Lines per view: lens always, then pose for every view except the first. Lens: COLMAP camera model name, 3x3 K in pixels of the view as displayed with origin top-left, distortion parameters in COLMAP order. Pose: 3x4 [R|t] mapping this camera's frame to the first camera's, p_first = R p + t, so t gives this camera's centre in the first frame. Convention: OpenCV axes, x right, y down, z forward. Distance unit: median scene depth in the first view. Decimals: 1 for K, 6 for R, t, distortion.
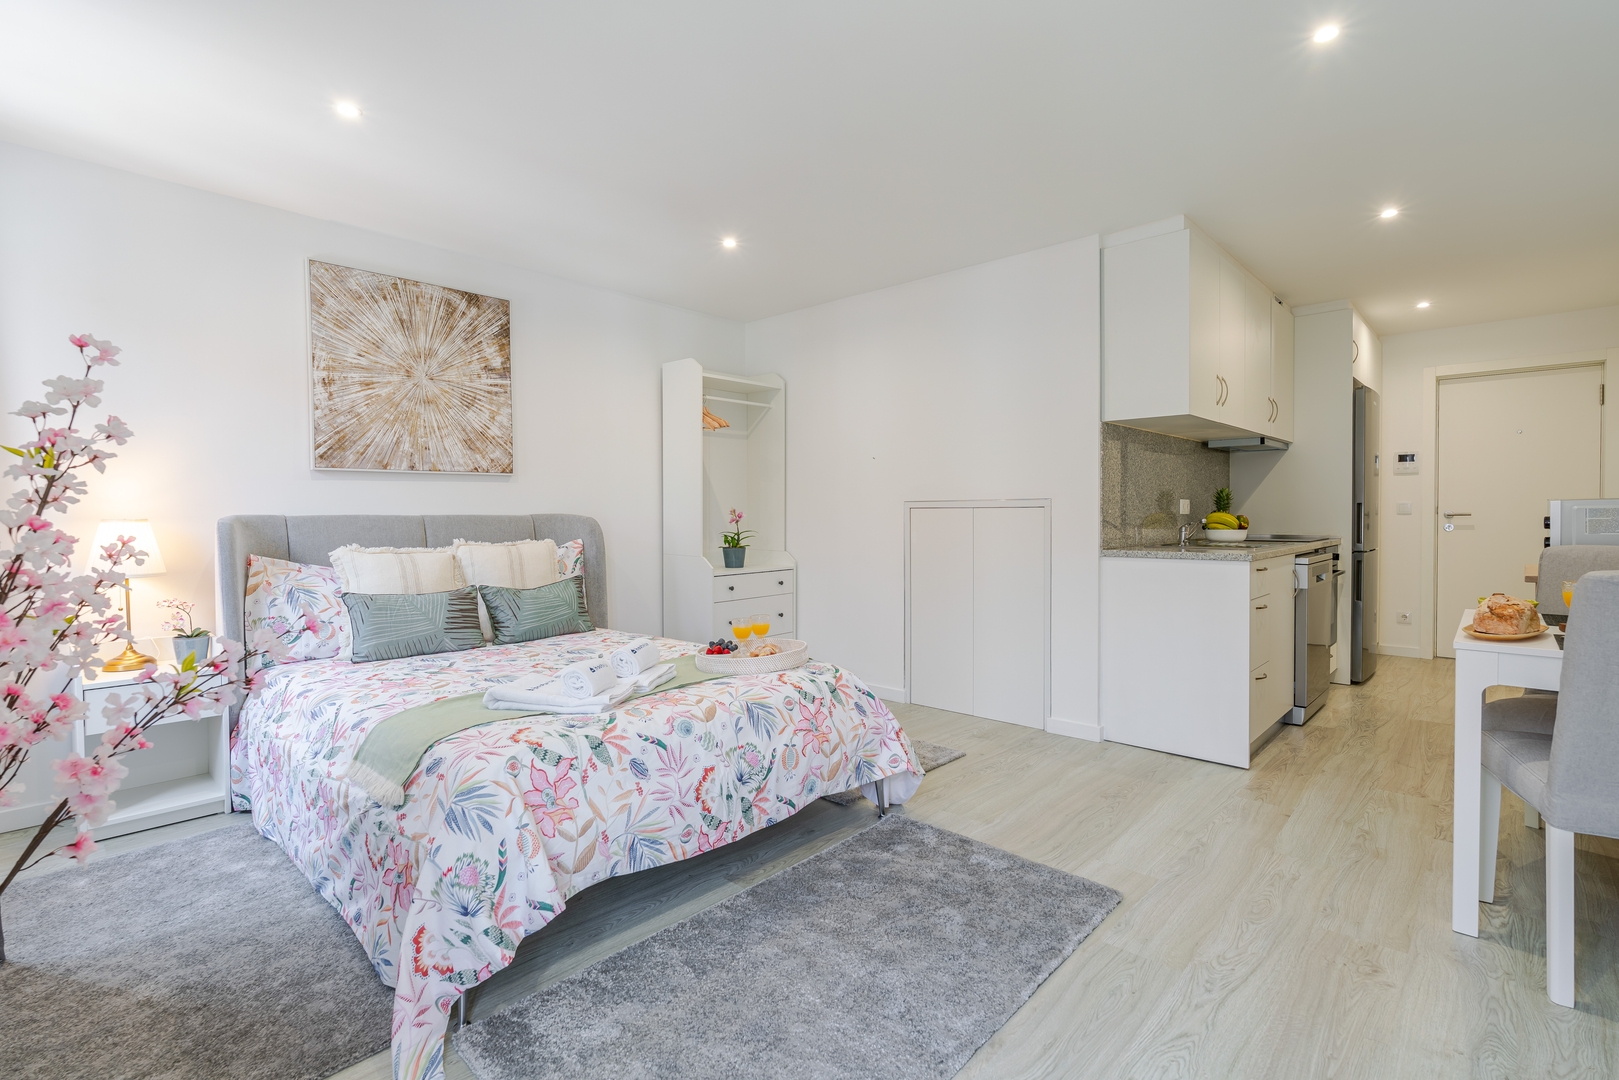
lens RADIAL K [[737.7, 0, 812.7], [0, 737.7, 527.5], [0, 0, 1]] dist [-0.011740, 0.000446]
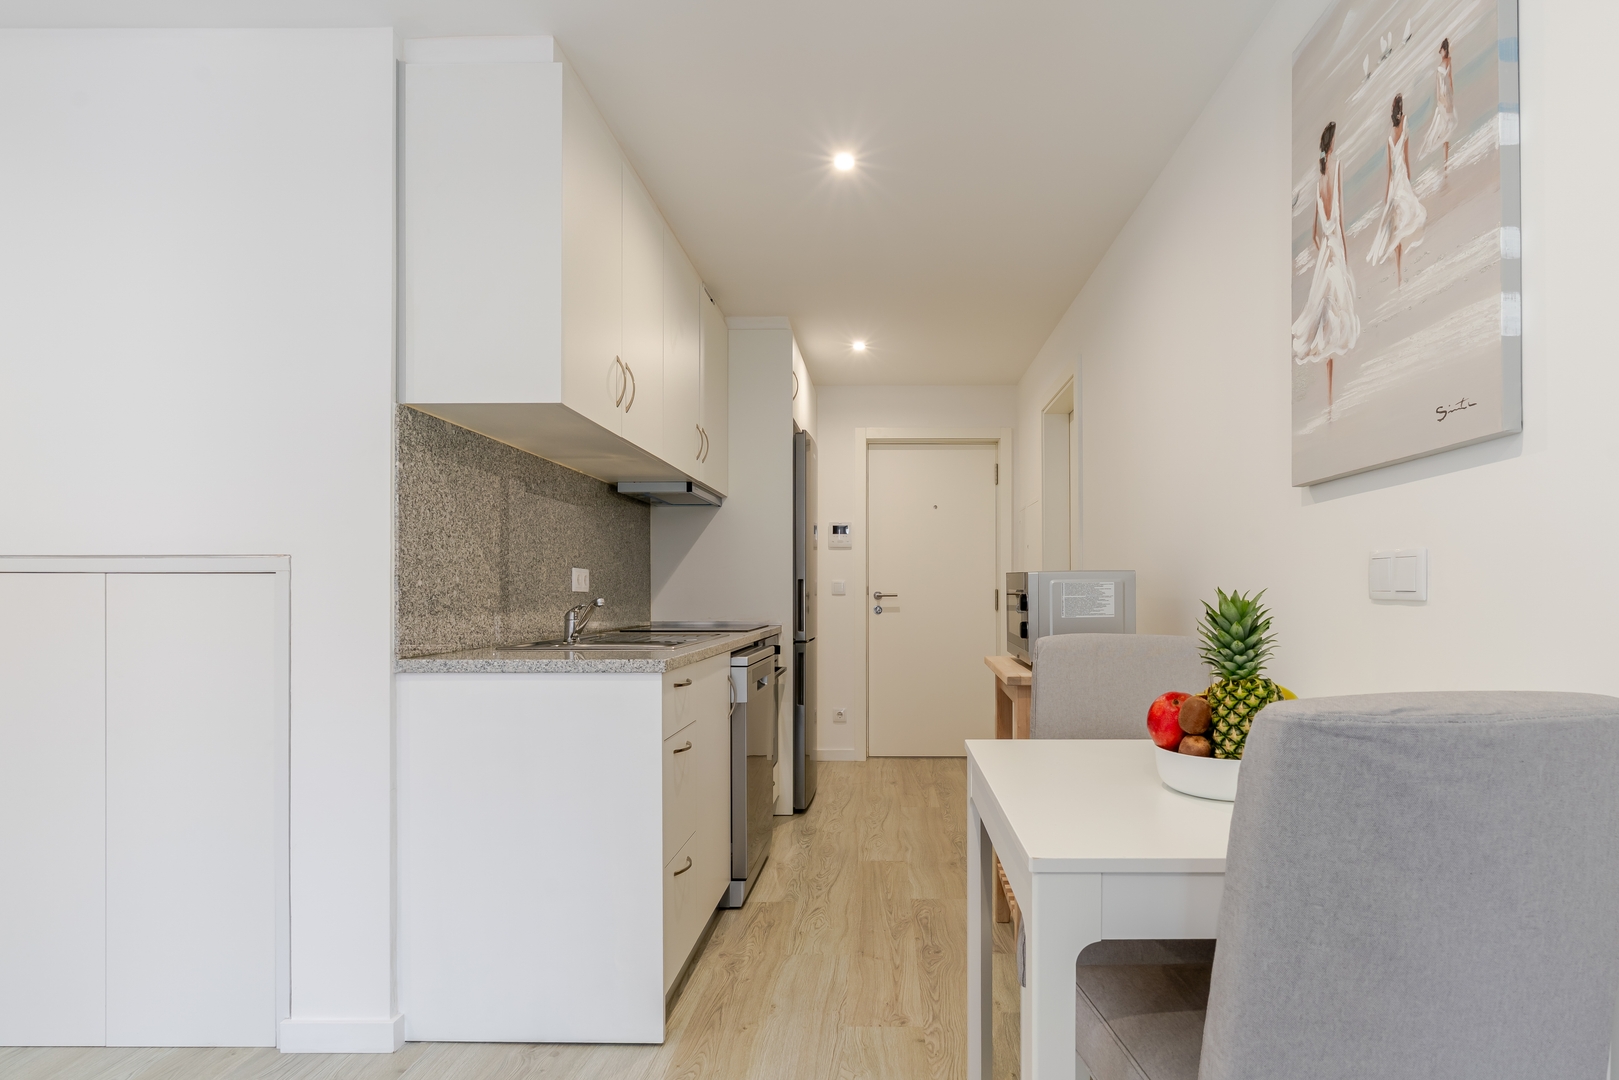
lens RADIAL K [[851.9, 0, 877.7], [0, 851.9, 593.7], [0, 0, 1]] dist [0.003003, -0.000312]
pose [[0.729306, 0.005723, 0.684163, 0.224555], [0.009475, 0.999785, -0.018464, -0.000549], [-0.684122, 0.019949, 0.729095, 0.342956]]
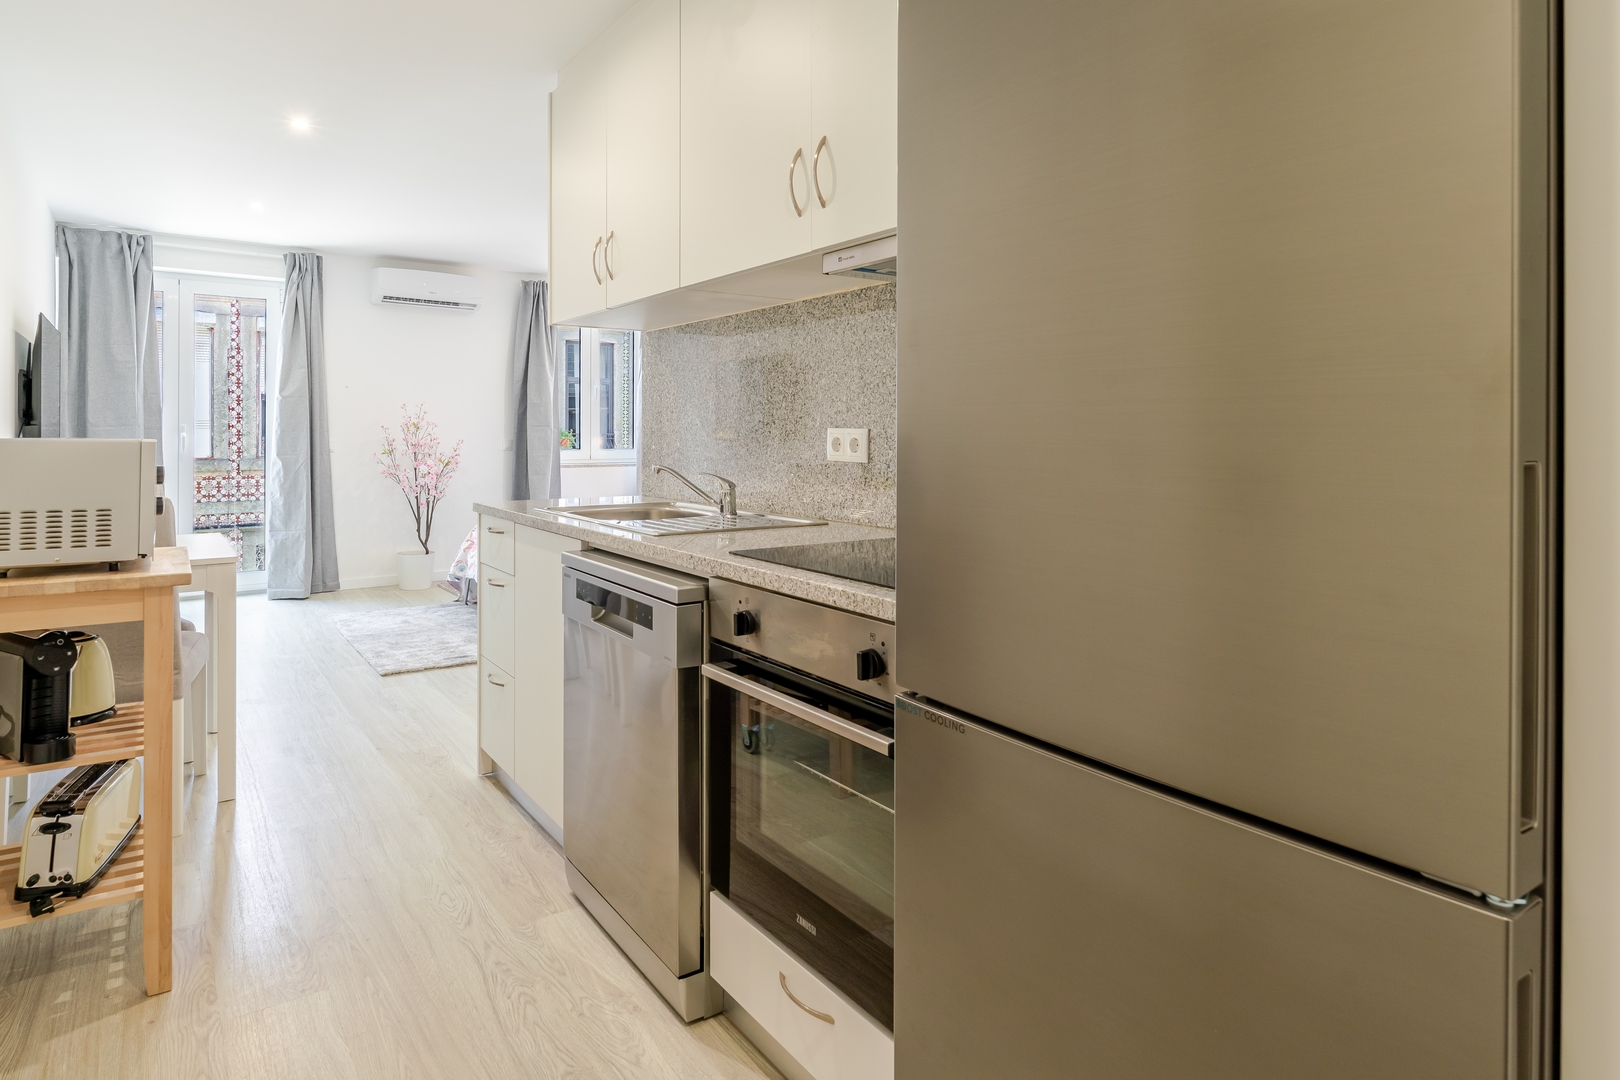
lens RADIAL K [[852.4, 0, 703.3], [0, 852.4, 445.4], [0, 0, 1]] dist [0.003003, -0.000312]
pose [[-0.234135, 0.018687, -0.972025, 1.193983], [-0.025020, 0.999368, 0.025240, -0.044821], [0.971882, 0.030230, -0.233519, 1.208090]]
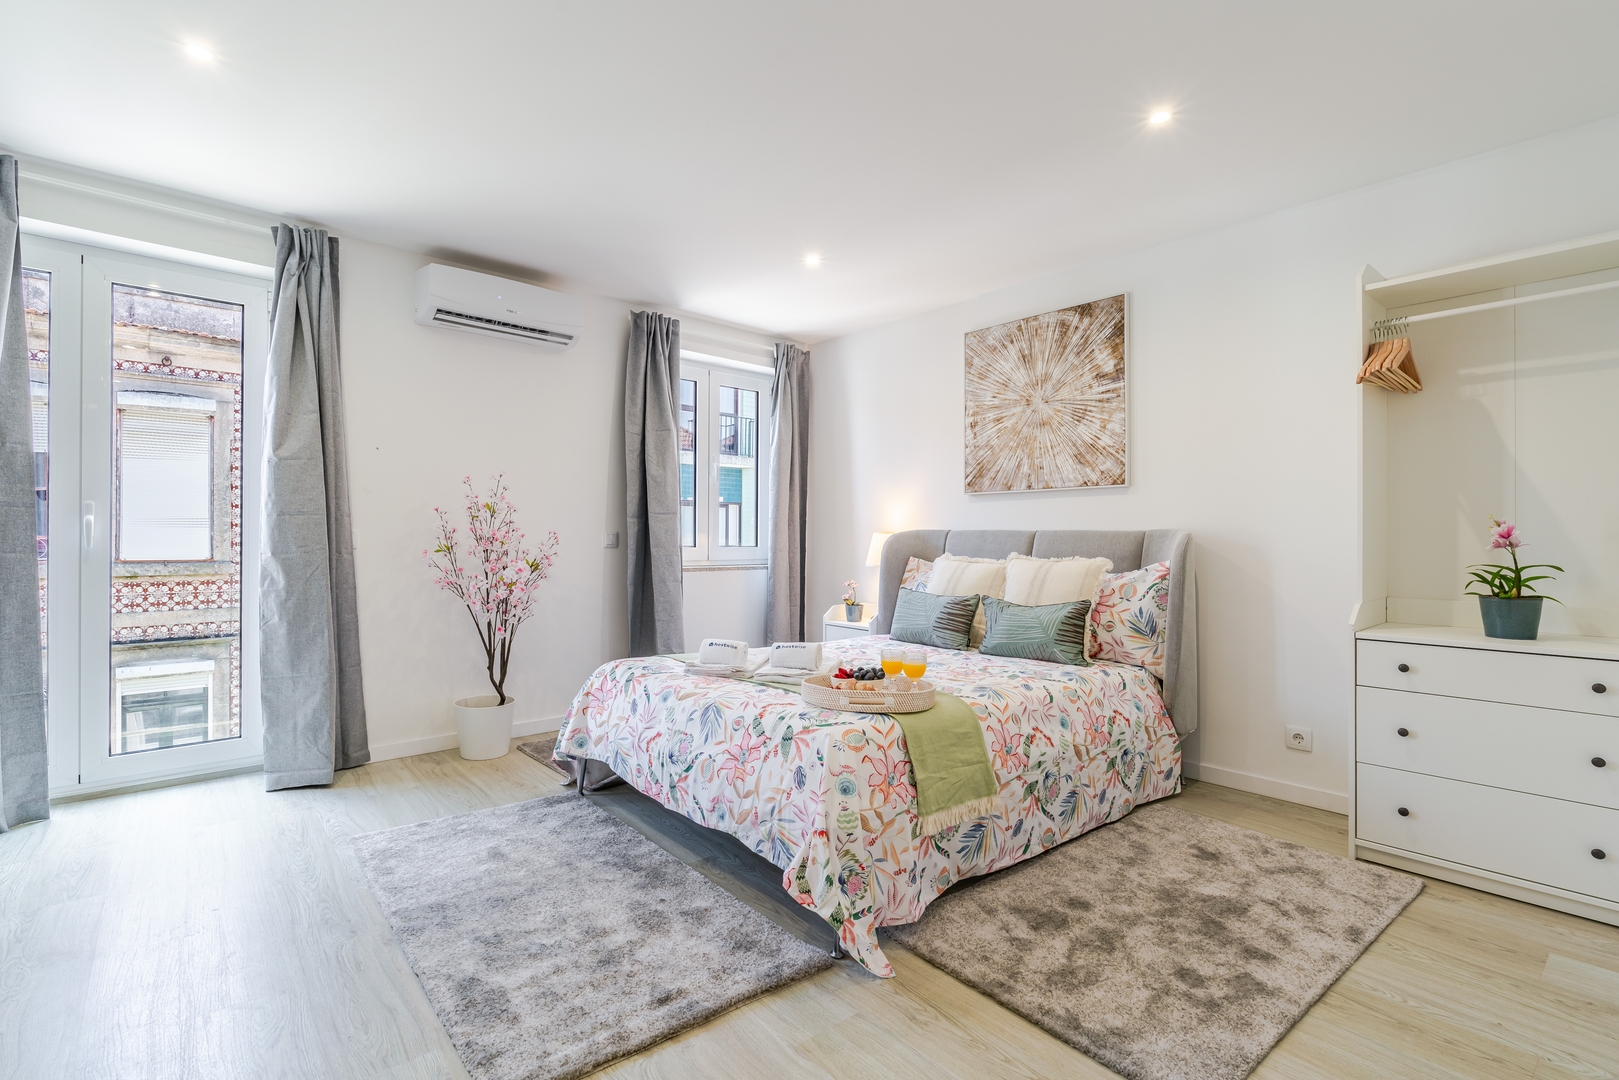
lens RADIAL K [[737.7, 0, 770.5], [0, 737.7, 539.8], [0, 0, 1]] dist [-0.011740, 0.000446]
pose [[-0.125932, 0.011065, -0.991977, 0.584973], [-0.023345, 0.999628, 0.014114, -0.009246], [0.991764, 0.024935, -0.125627, 0.742599]]
